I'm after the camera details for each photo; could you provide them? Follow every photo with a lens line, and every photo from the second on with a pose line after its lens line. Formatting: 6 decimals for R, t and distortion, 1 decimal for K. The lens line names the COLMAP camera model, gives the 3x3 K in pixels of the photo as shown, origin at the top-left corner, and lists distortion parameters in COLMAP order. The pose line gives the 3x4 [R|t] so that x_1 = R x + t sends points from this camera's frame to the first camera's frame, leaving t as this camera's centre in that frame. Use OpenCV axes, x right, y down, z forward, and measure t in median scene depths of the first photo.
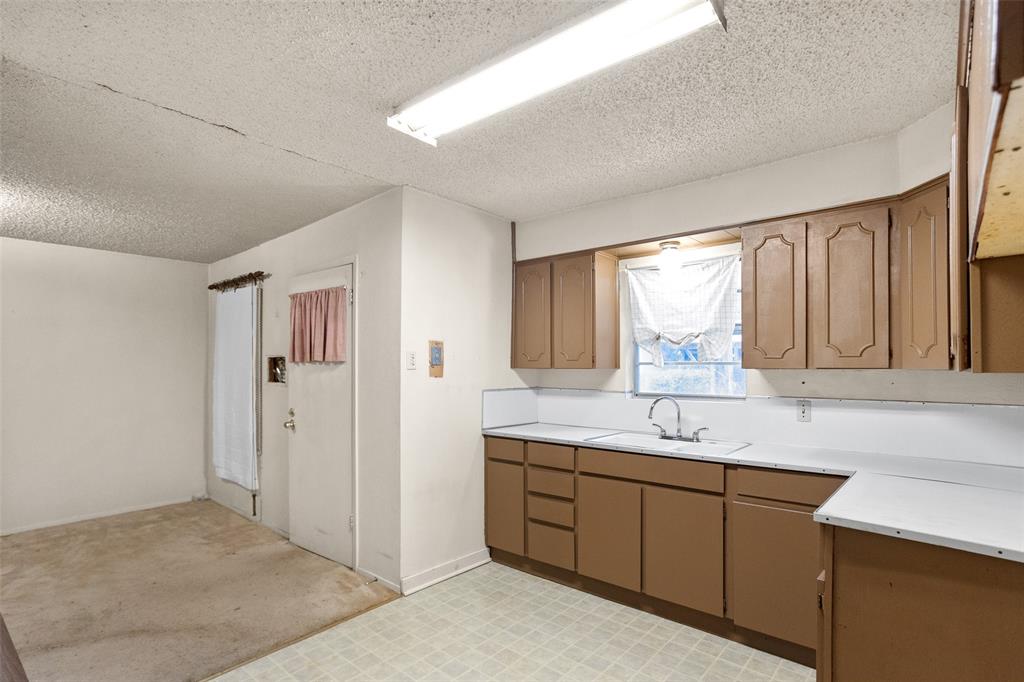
lens RADIAL K [[504.6, 0, 491.5], [0, 504.6, 368.0], [0, 0, 1]] dist [-0.001648, 0.000093]
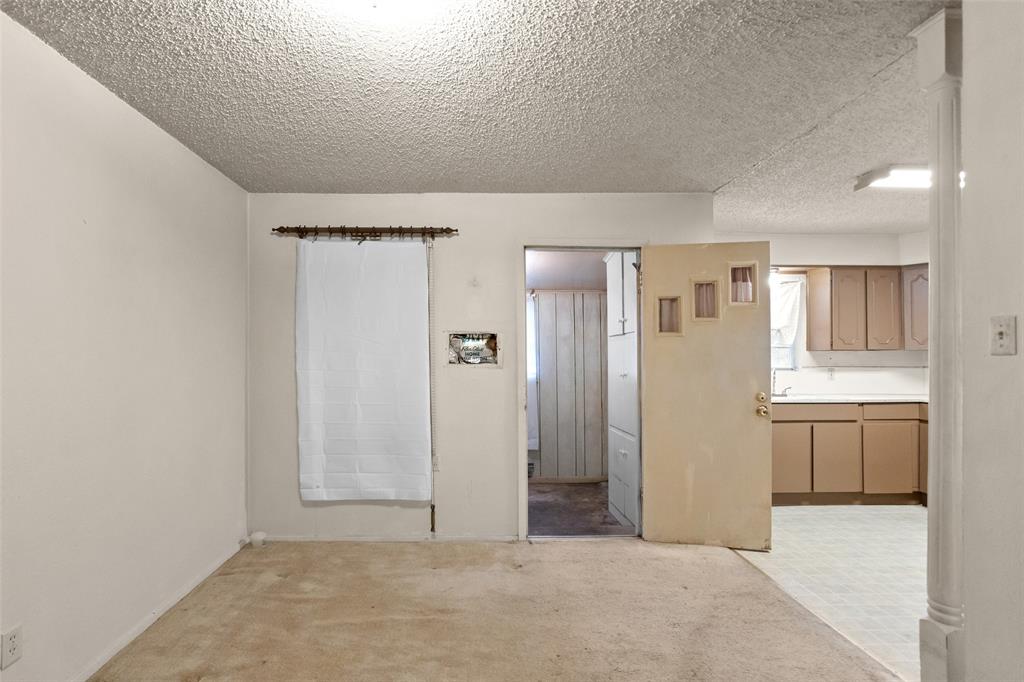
lens RADIAL K [[492.7, 0, 489.7], [0, 492.7, 353.6], [0, 0, 1]] dist [-0.044116, 0.026322]
pose [[0.728316, 0.003759, 0.685231, -1.324398], [-0.002361, 0.999993, -0.002977, 0.018327], [-0.685237, 0.000550, 0.728320, 0.521977]]
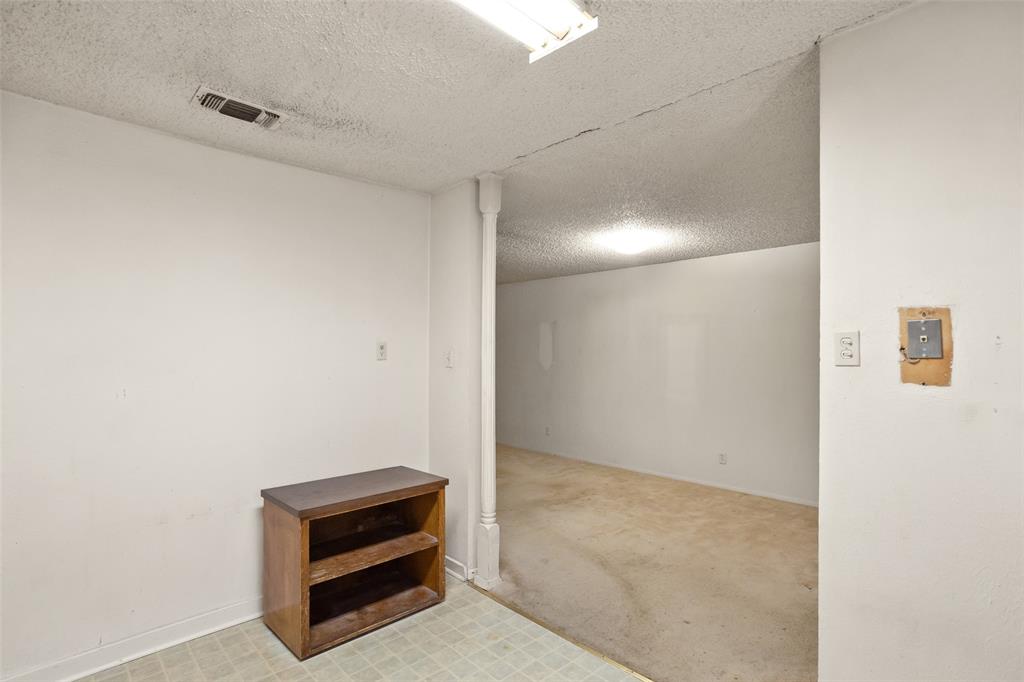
lens RADIAL K [[496.9, 0, 504.8], [0, 496.9, 346.6], [0, 0, 1]] dist [0.000468, 0.000047]
pose [[-0.071645, -0.012345, -0.997354, 0.384358], [-0.012084, 0.999861, -0.011508, -0.006882], [0.997357, 0.011227, -0.071785, 0.659808]]
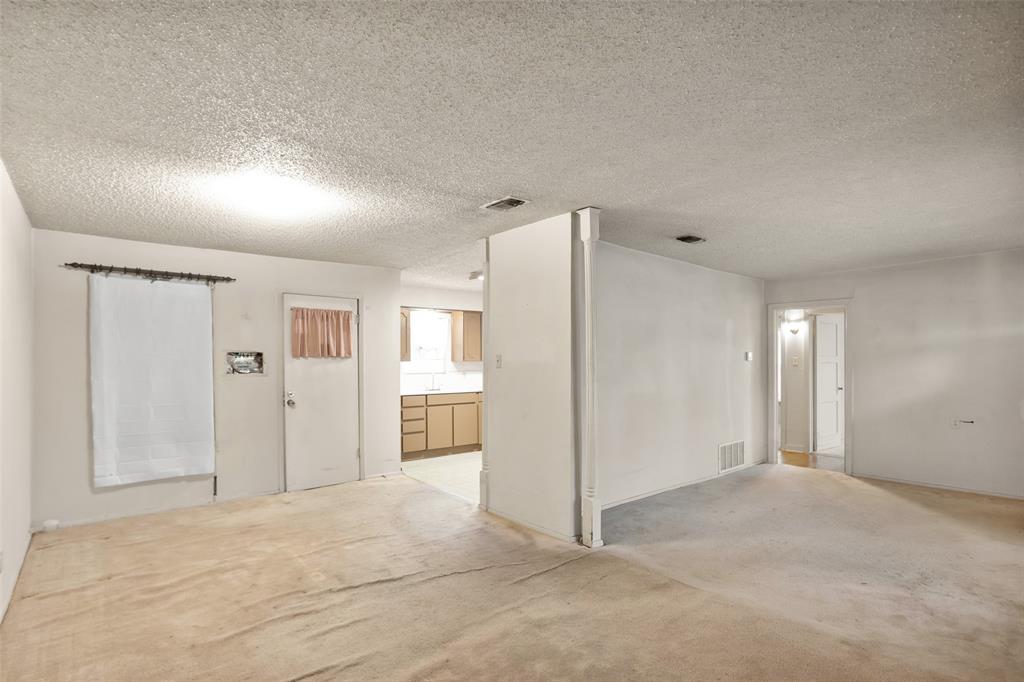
lens RADIAL K [[492.7, 0, 489.7], [0, 492.7, 353.6], [0, 0, 1]] dist [-0.044116, 0.026322]
pose [[0.180367, 0.011913, 0.983527, -1.995417], [-0.001370, 0.999929, -0.011860, -0.008460], [-0.983598, 0.000792, 0.180370, 0.301522]]
